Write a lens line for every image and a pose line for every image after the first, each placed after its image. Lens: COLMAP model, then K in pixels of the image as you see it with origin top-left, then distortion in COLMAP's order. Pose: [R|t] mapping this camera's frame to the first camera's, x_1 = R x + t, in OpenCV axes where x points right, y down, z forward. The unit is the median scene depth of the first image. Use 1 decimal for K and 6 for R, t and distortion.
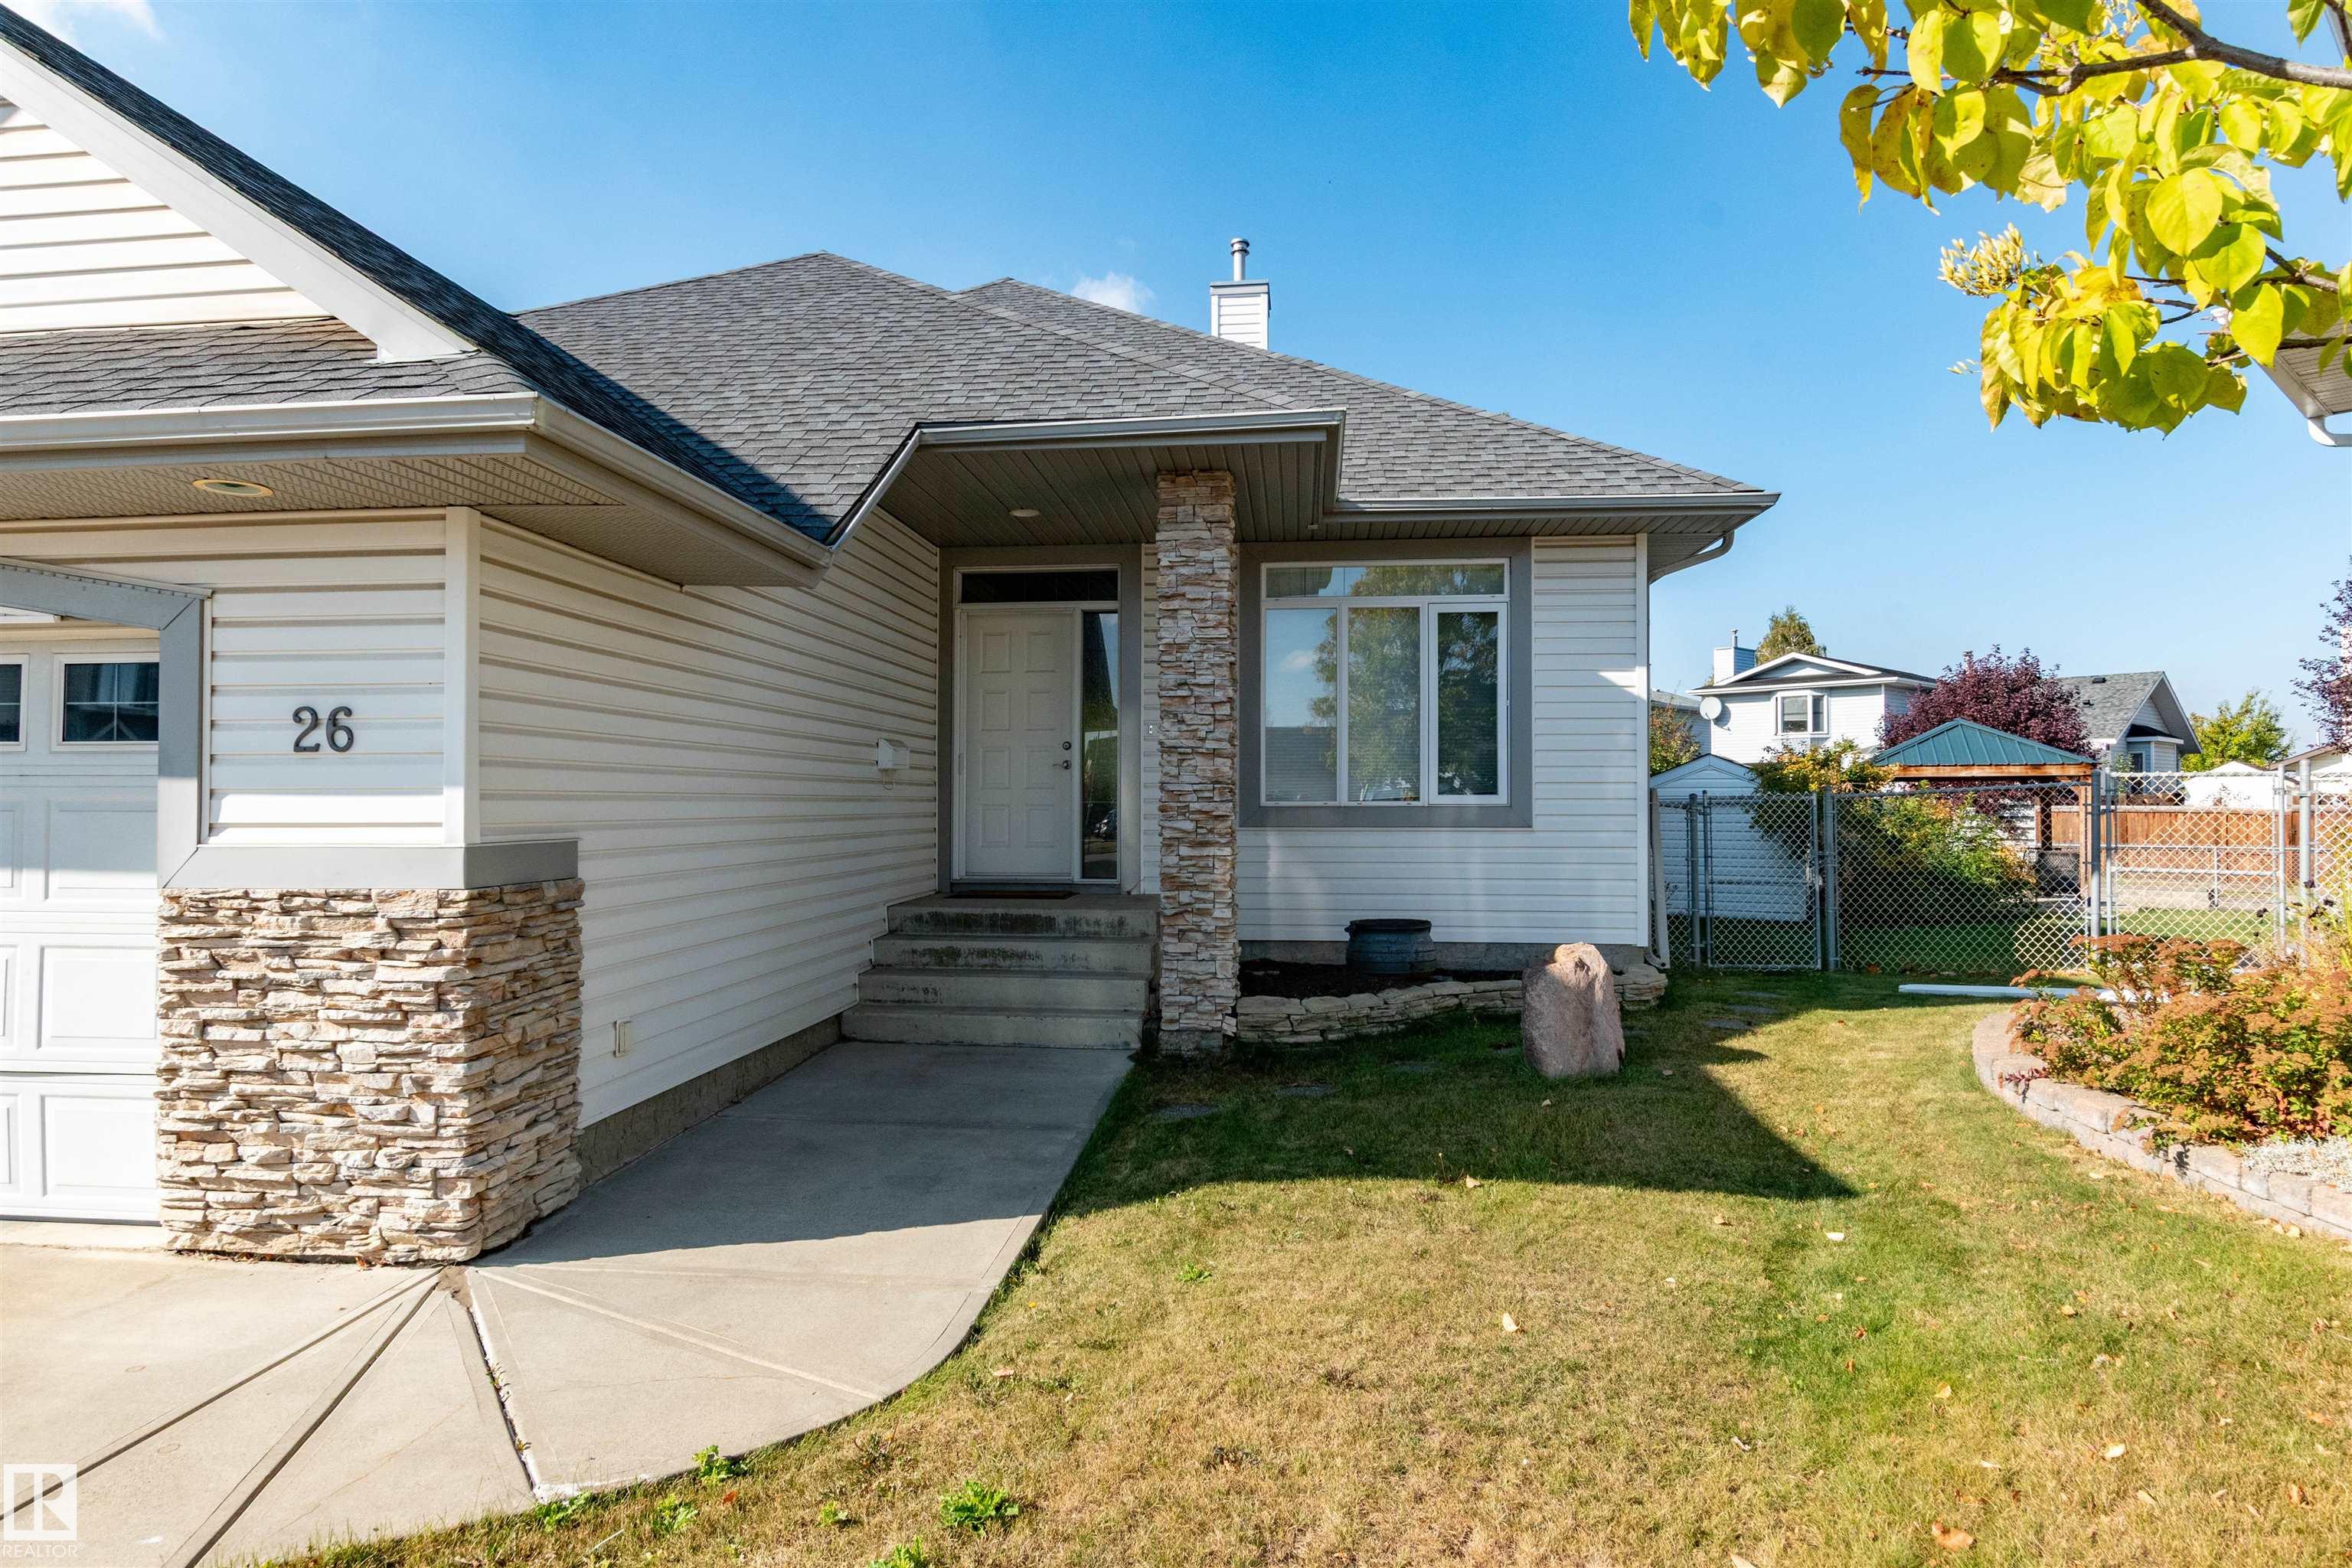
lens RADIAL K [[1315.2, 0, 1176.0], [0, 1315.2, 784.0], [0, 0, 1]] dist [-0.005110, -0.000927]
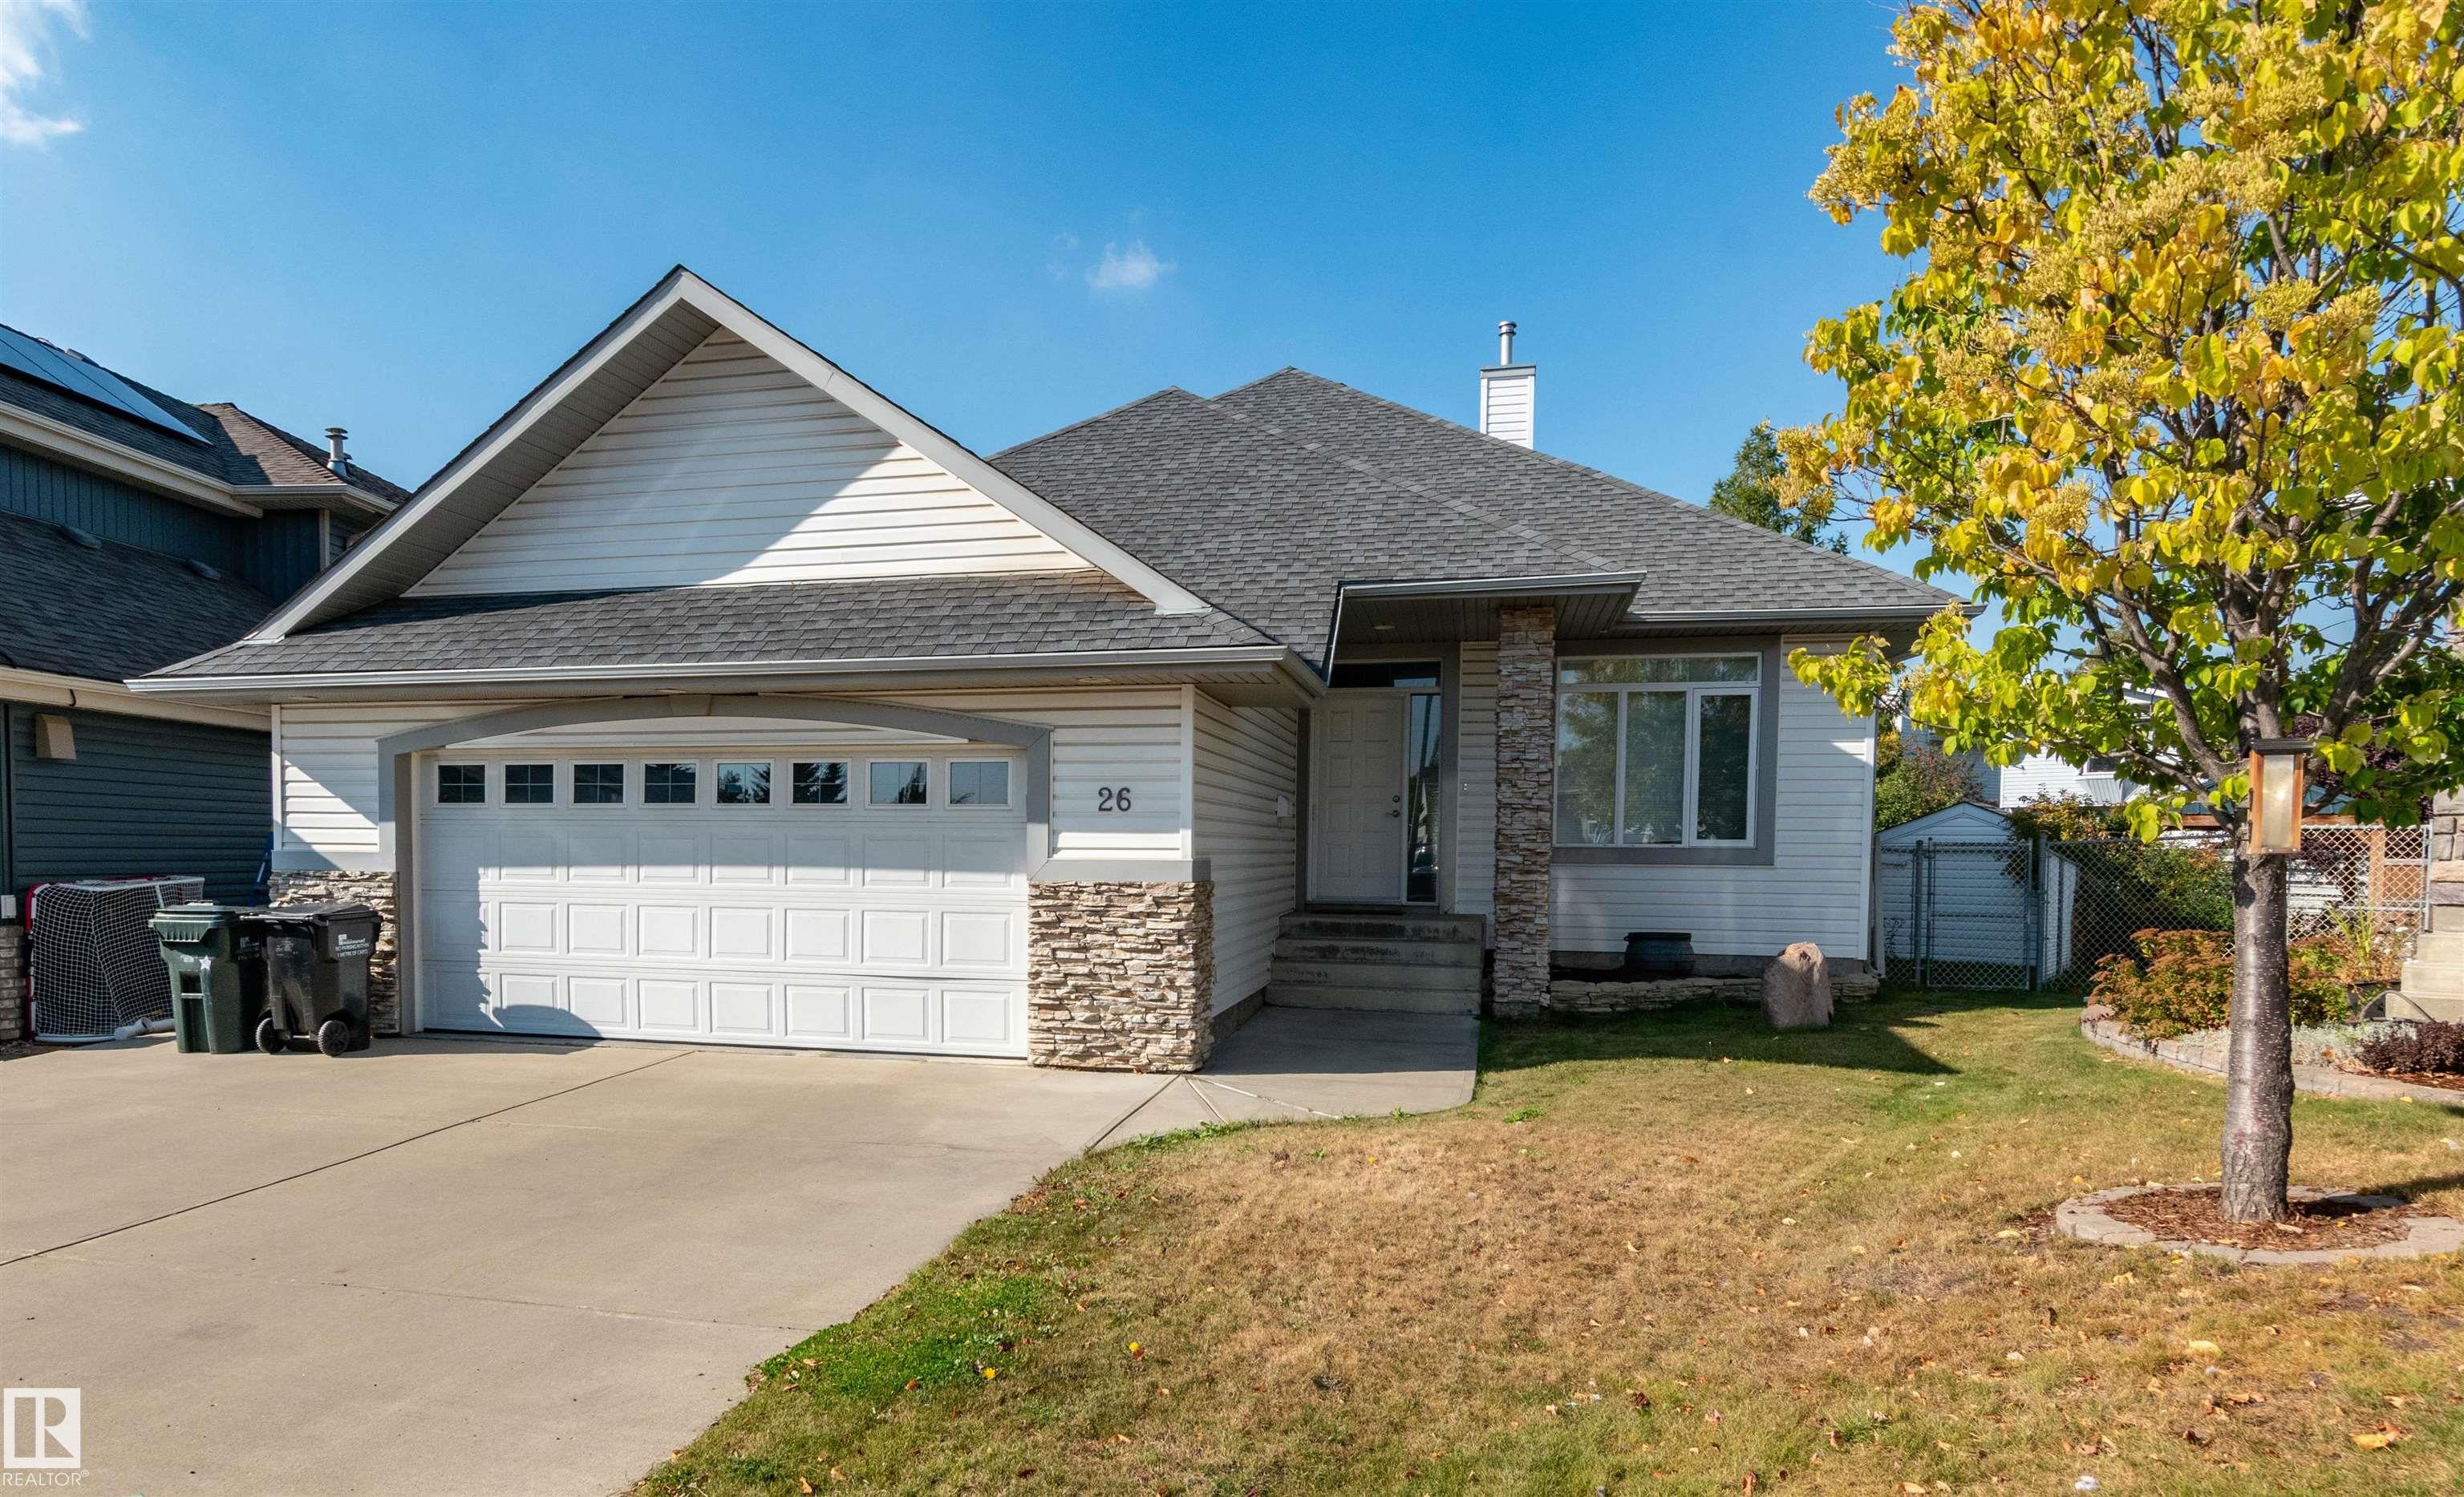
lens RADIAL K [[1387.3, 0, 1167.4], [0, 1387.3, 908.3], [0, 0, 1]] dist [0.001036, 0.000579]
pose [[0.988674, 0.015741, -0.149250, -0.237876], [-0.006896, 0.998199, 0.059596, -0.003579], [0.149920, -0.057891, 0.987002, -0.915340]]
